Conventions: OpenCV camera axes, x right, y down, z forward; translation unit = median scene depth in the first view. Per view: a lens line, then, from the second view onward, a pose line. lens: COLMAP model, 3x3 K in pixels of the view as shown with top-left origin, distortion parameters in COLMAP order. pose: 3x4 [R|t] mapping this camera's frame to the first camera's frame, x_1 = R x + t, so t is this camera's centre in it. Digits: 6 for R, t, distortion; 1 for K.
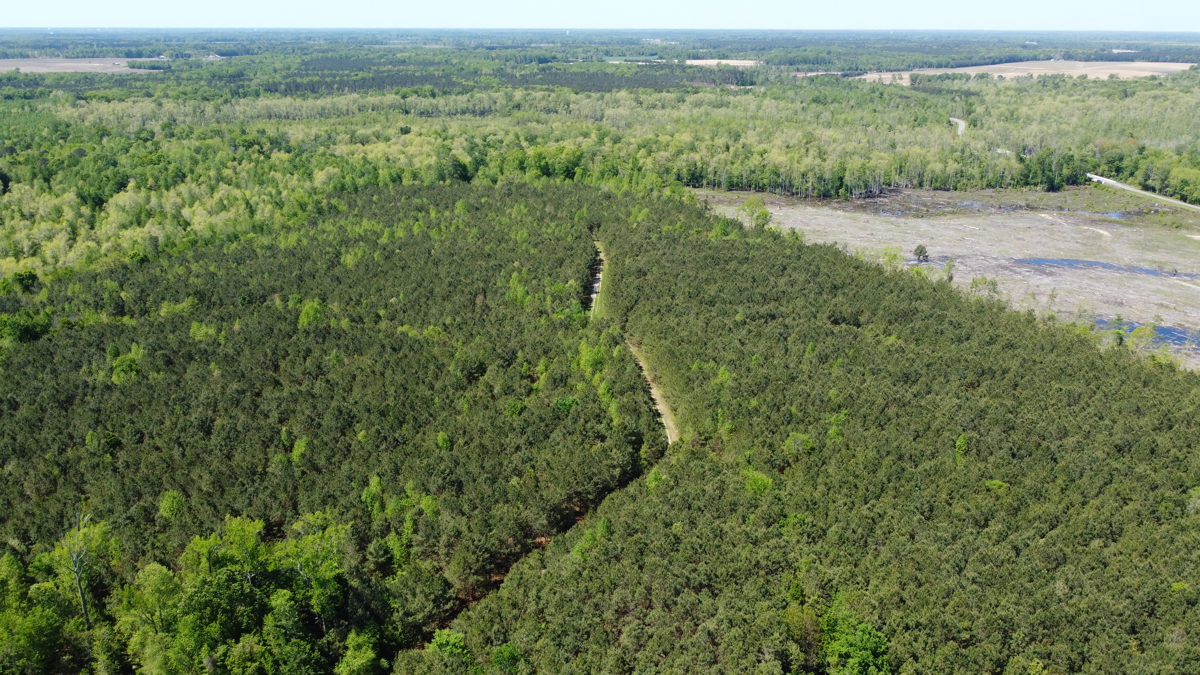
lens RADIAL K [[877.6, 0, 600.0], [0, 877.6, 337.5], [0, 0, 1]] dist [-0.000706, 0.007218]
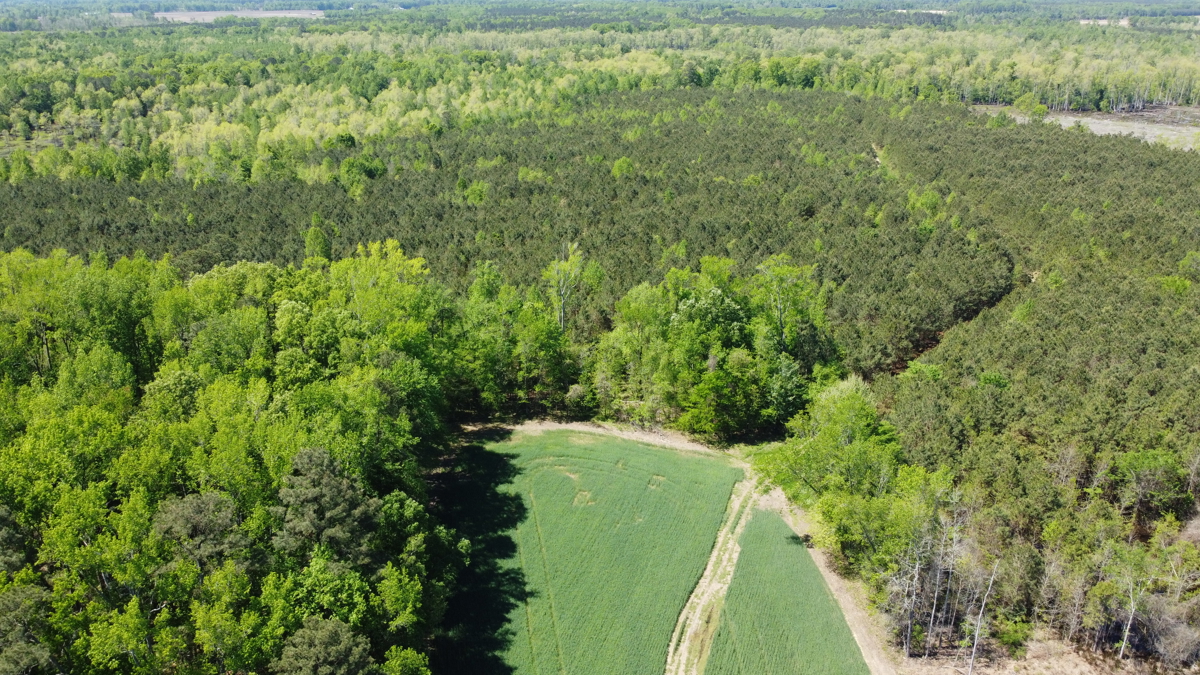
lens RADIAL K [[877.6, 0, 600.0], [0, 877.6, 337.5], [0, 0, 1]] dist [-0.000706, 0.007218]
pose [[0.987959, 0.053776, -0.145066, -0.106142], [-0.049229, 0.998183, 0.034758, 0.076362], [0.146672, -0.027198, 0.988811, -0.021699]]
